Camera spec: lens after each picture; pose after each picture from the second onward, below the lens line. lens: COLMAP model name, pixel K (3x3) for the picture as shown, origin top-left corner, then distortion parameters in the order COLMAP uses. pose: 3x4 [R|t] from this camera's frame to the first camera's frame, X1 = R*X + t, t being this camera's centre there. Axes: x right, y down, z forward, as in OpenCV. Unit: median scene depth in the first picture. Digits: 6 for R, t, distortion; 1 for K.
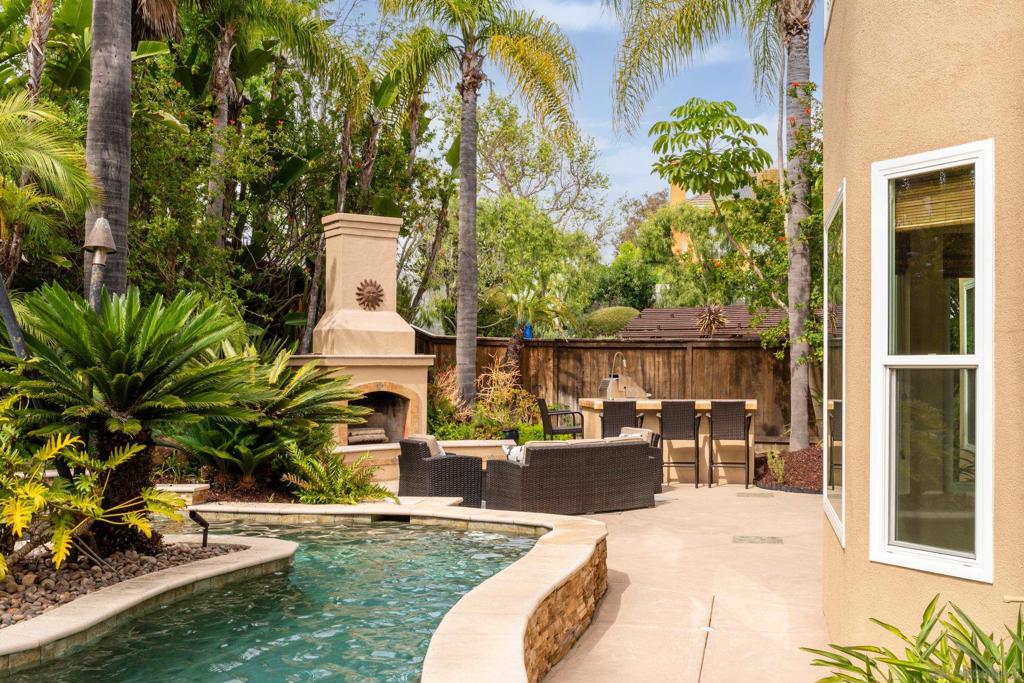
lens RADIAL K [[1046.4, 0, 511.1], [0, 1046.4, 342.5], [0, 0, 1]] dist [-0.025175, 0.000000]
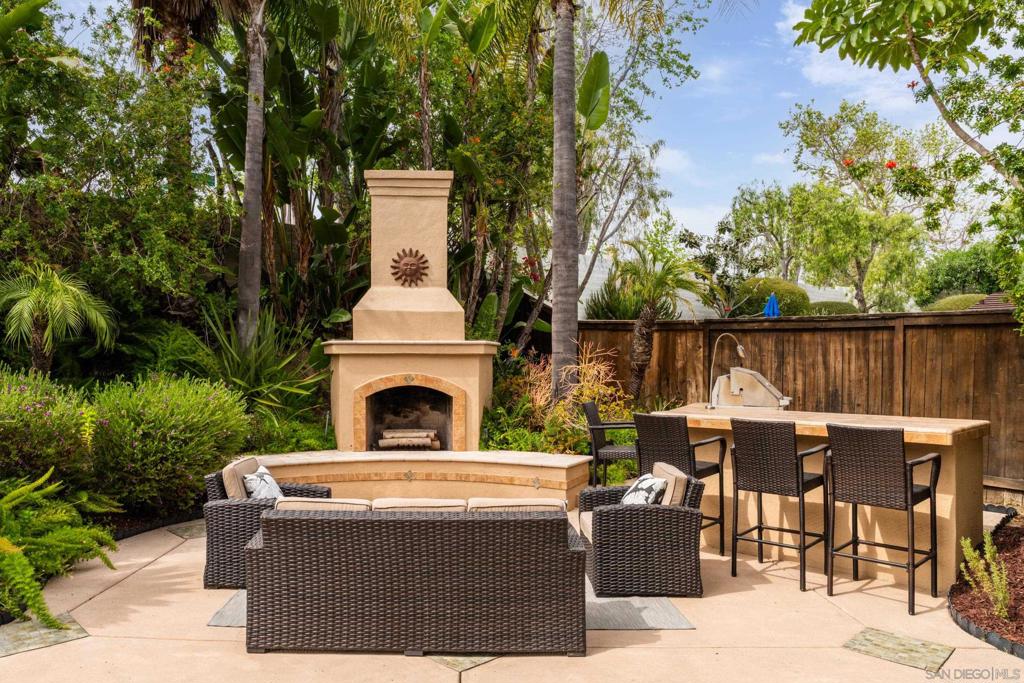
lens RADIAL K [[687.1, 0, 513.8], [0, 687.1, 344.6], [0, 0, 1]] dist [0.000146, -0.001639]
pose [[0.832965, -0.006604, -0.553286, 0.204922], [0.008282, 0.999966, 0.000534, 0.013495], [0.553264, -0.005027, 0.832991, 0.531329]]
